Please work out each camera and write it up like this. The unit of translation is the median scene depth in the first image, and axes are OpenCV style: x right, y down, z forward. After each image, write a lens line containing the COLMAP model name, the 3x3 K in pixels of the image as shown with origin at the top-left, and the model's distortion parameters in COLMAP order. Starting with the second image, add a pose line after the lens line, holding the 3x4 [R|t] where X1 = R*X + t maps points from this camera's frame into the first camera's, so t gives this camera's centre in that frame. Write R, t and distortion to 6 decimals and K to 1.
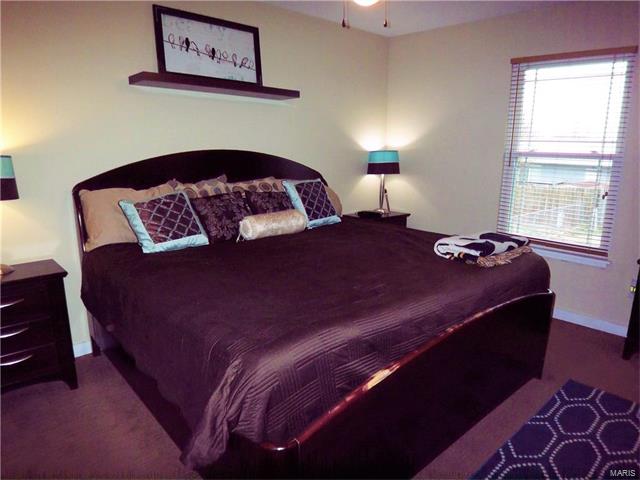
lens RADIAL K [[428.6, 0, 315.4], [0, 428.6, 239.8], [0, 0, 1]] dist [-0.034557, -0.025613]
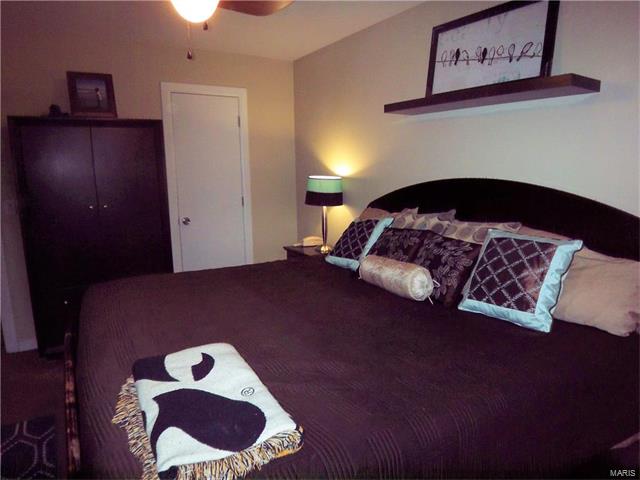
lens RADIAL K [[428.6, 0, 323.2], [0, 428.6, 237.1], [0, 0, 1]] dist [-0.034557, -0.025613]
pose [[-0.169154, 0.163433, -0.971945, 0.616659], [-0.183737, 0.963639, 0.194014, -0.214917], [0.968312, 0.211400, -0.132975, 0.890135]]
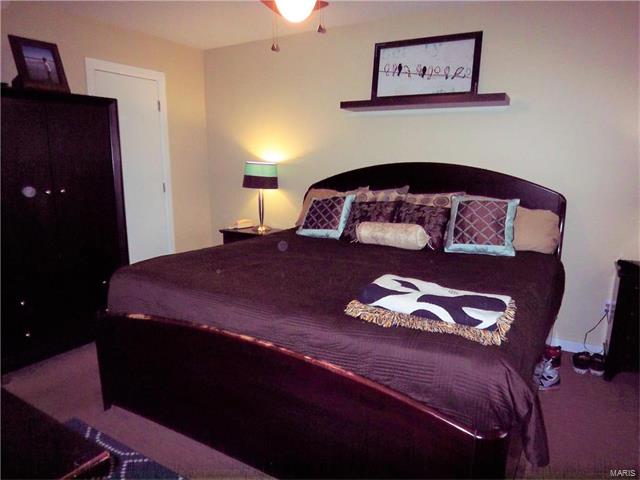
lens RADIAL K [[428.6, 0, 317.7], [0, 428.6, 240.8], [0, 0, 1]] dist [-0.034557, -0.025613]
pose [[0.311832, 0.175722, -0.933747, 0.741170], [-0.193049, 0.973968, 0.118821, -0.103309], [0.930319, 0.143207, 0.337638, 0.457523]]
